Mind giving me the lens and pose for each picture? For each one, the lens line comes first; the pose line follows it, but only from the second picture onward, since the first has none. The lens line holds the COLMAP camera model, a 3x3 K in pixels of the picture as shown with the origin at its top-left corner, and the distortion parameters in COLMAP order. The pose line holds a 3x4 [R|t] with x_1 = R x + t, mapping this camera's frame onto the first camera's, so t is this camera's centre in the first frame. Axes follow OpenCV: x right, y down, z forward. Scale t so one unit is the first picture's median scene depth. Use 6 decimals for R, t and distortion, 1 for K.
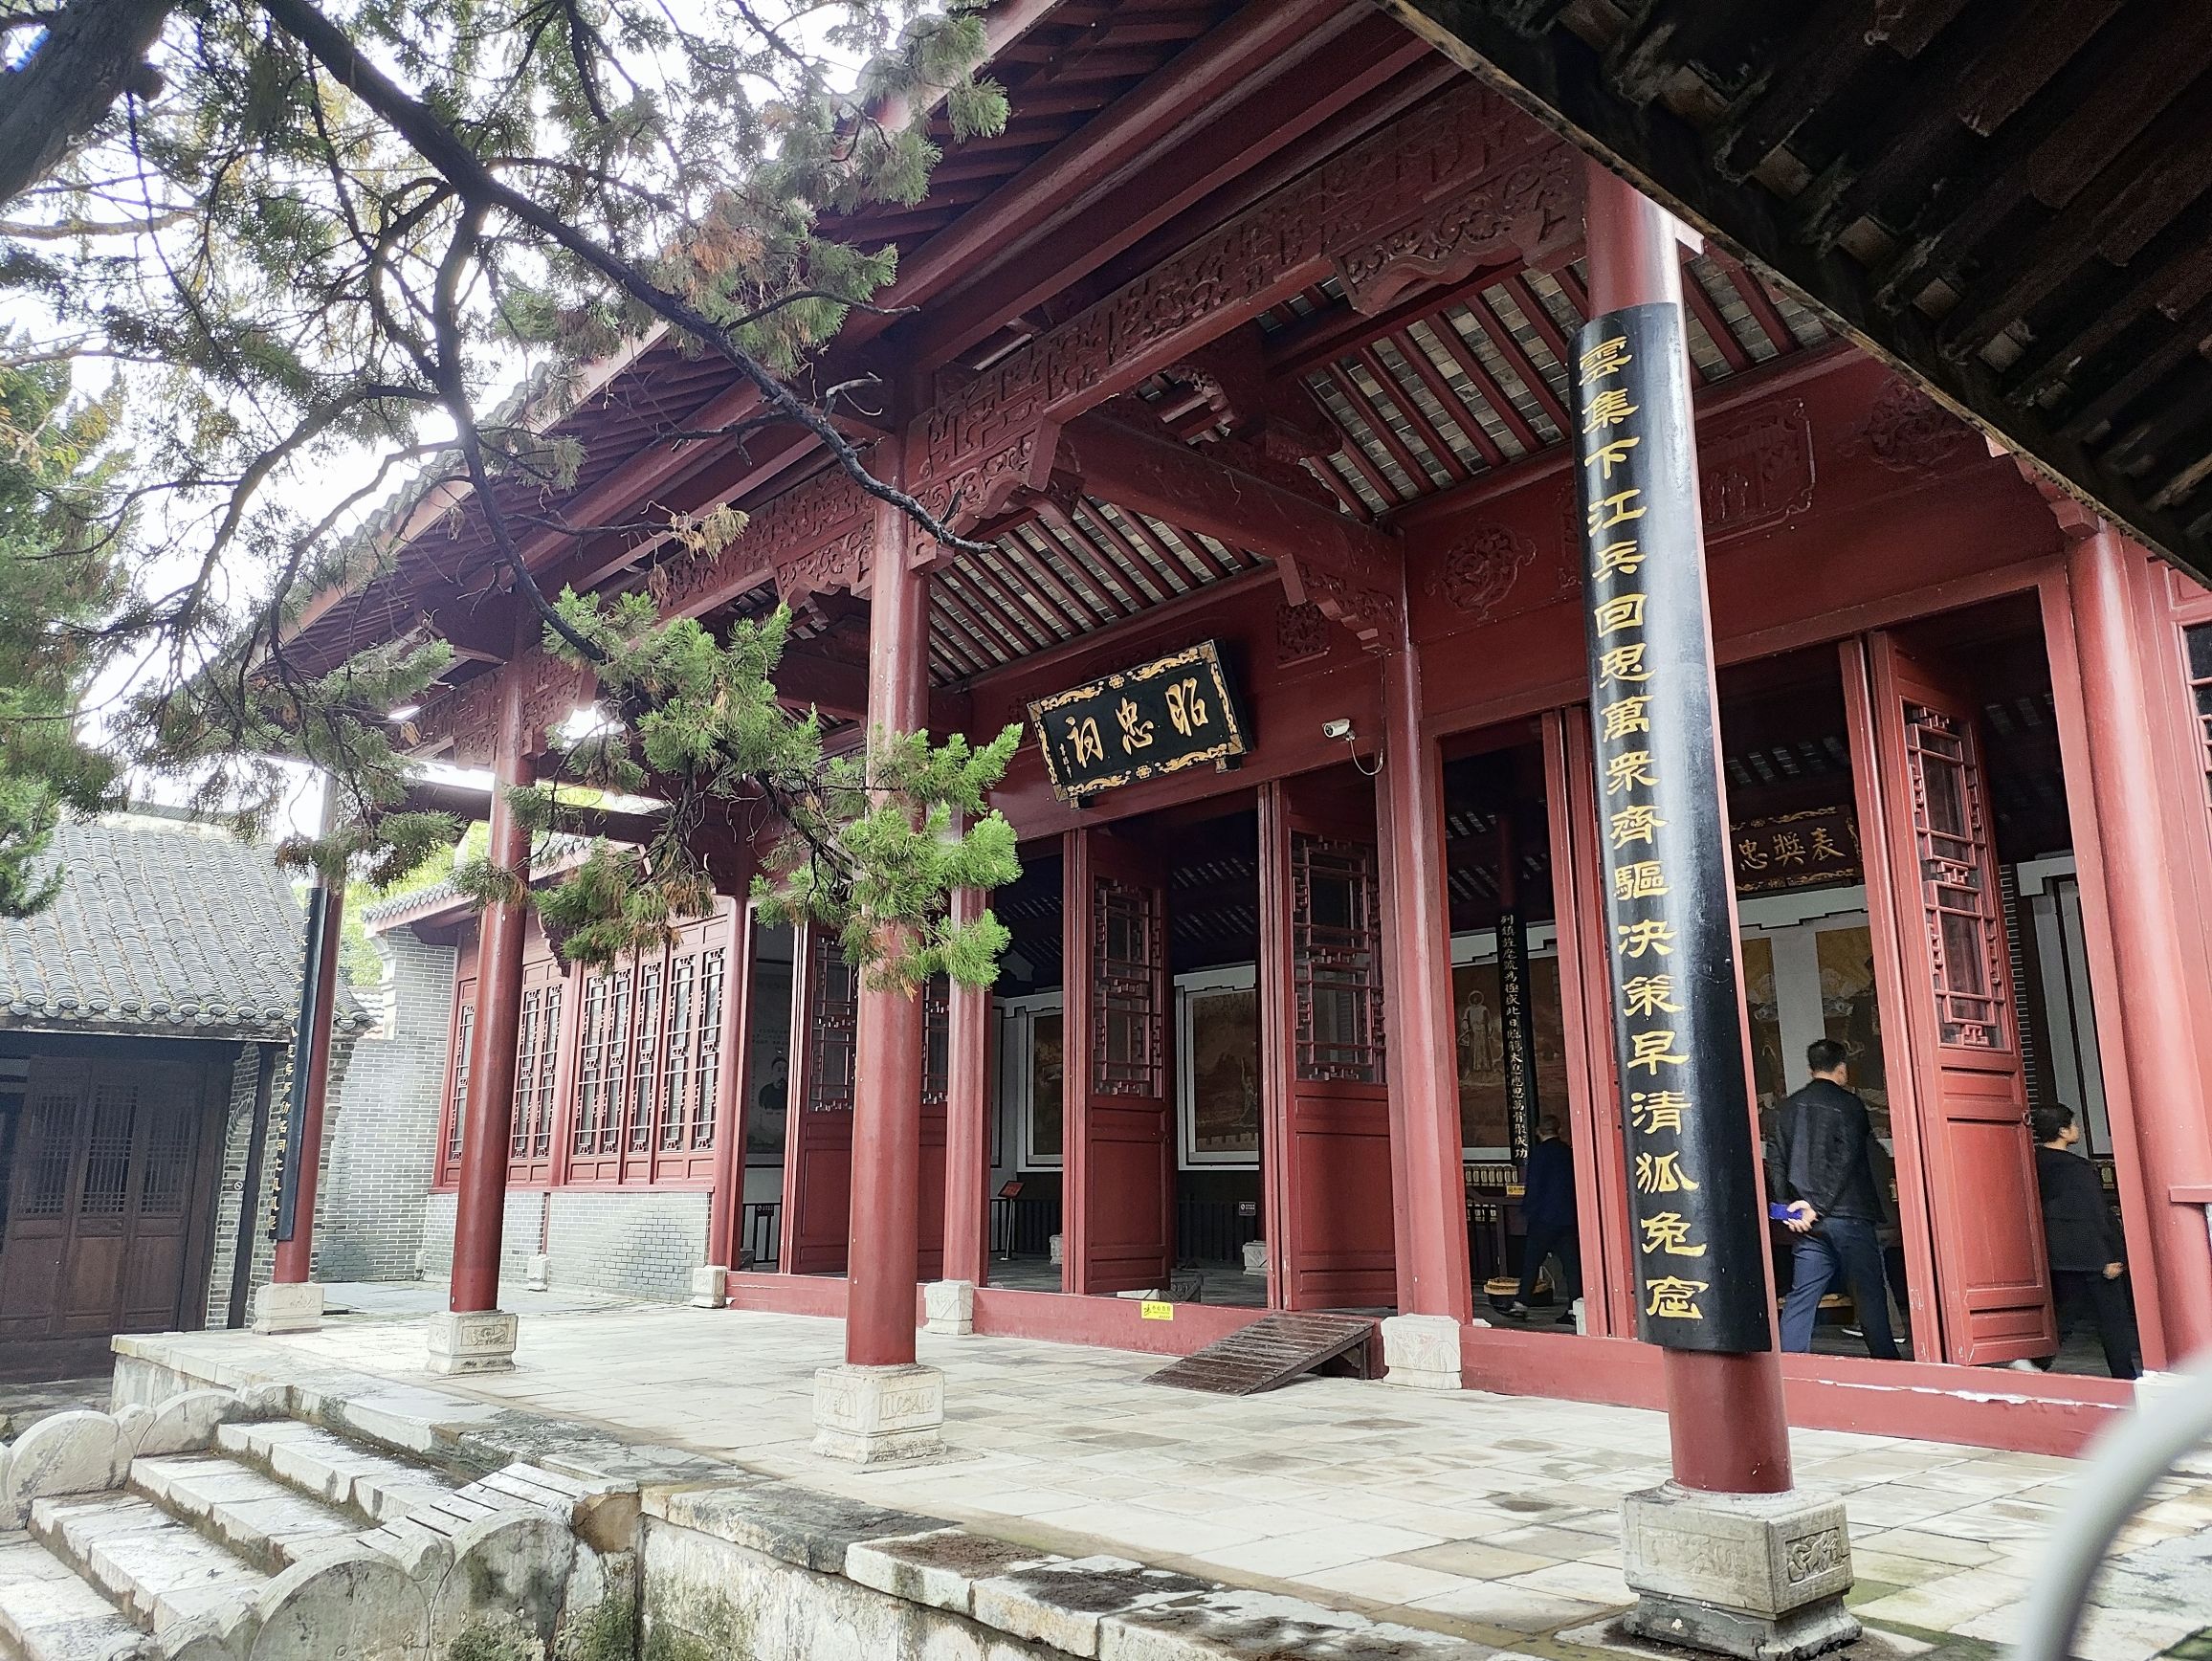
lens RADIAL K [[1584.9, 0, 1106.0], [0, 1584.9, 830.5], [0, 0, 1]] dist [0.104624, -0.158934]
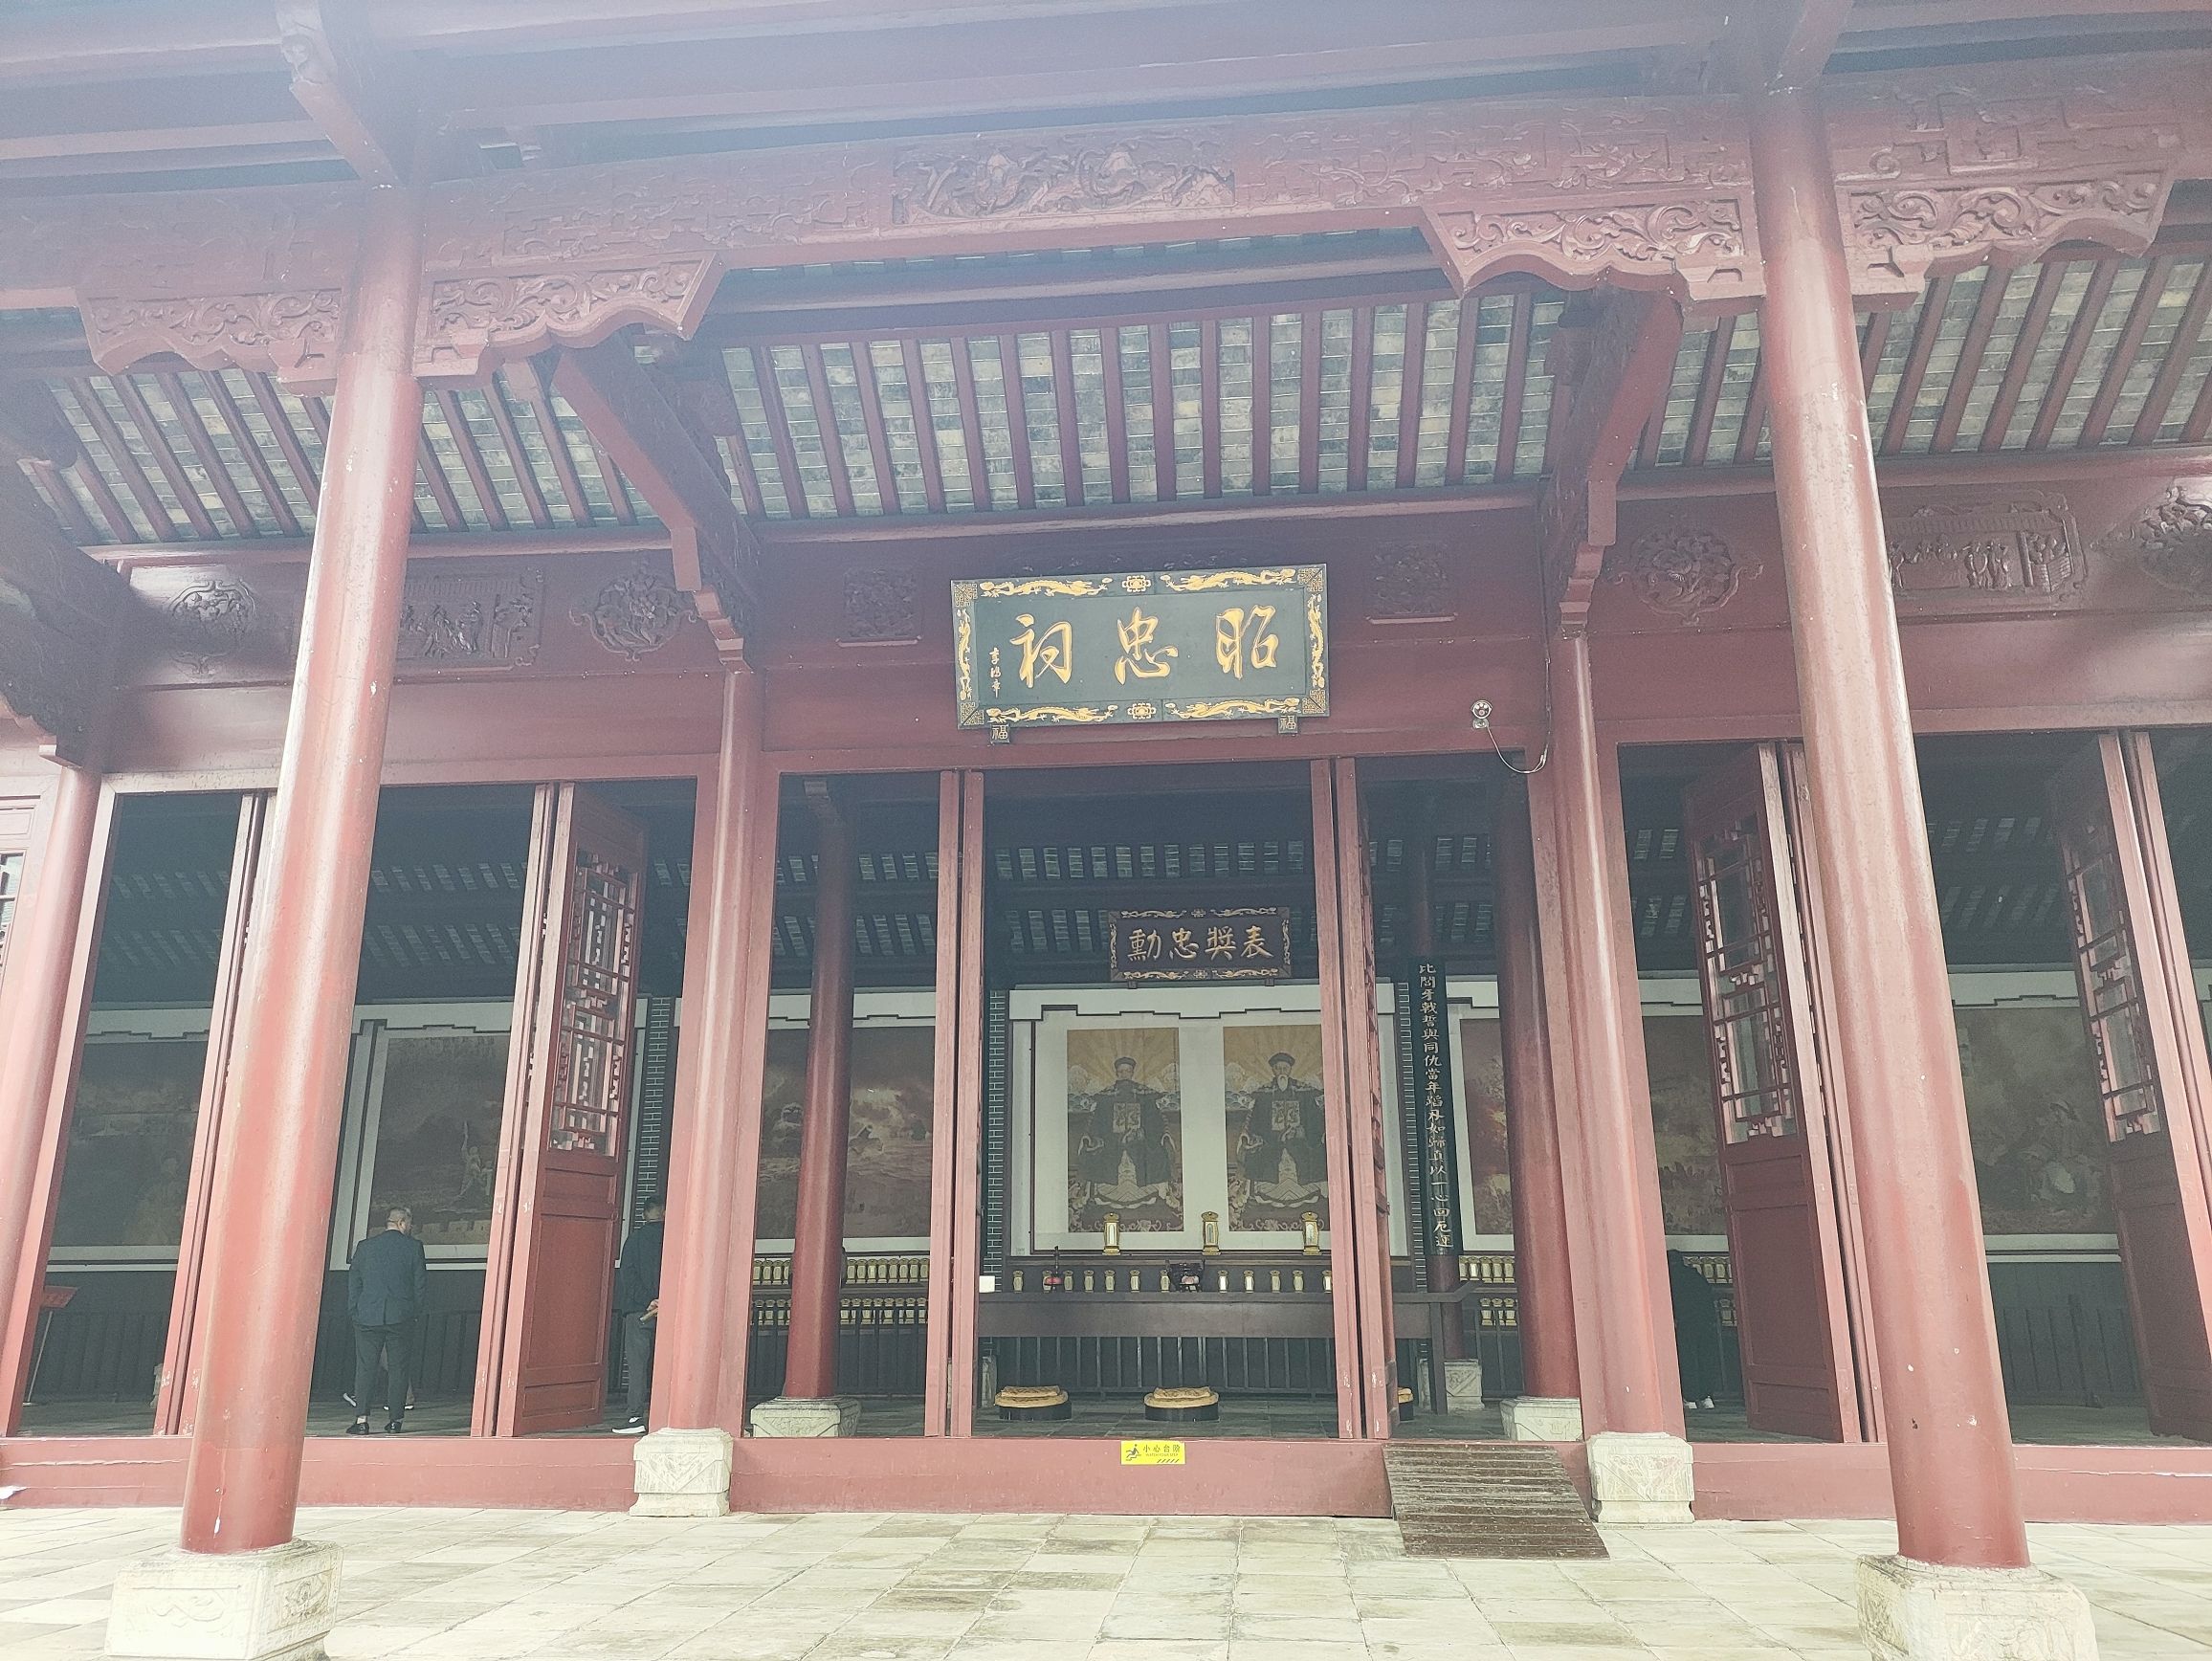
lens RADIAL K [[1584.9, 0, 1106.0], [0, 1584.9, 830.5], [0, 0, 1]] dist [0.104624, -0.158934]
pose [[0.735245, 0.184667, 0.652160, -0.454730], [-0.143087, 0.982774, -0.116969, 0.105627], [-0.662526, -0.007315, 0.749003, 0.439462]]
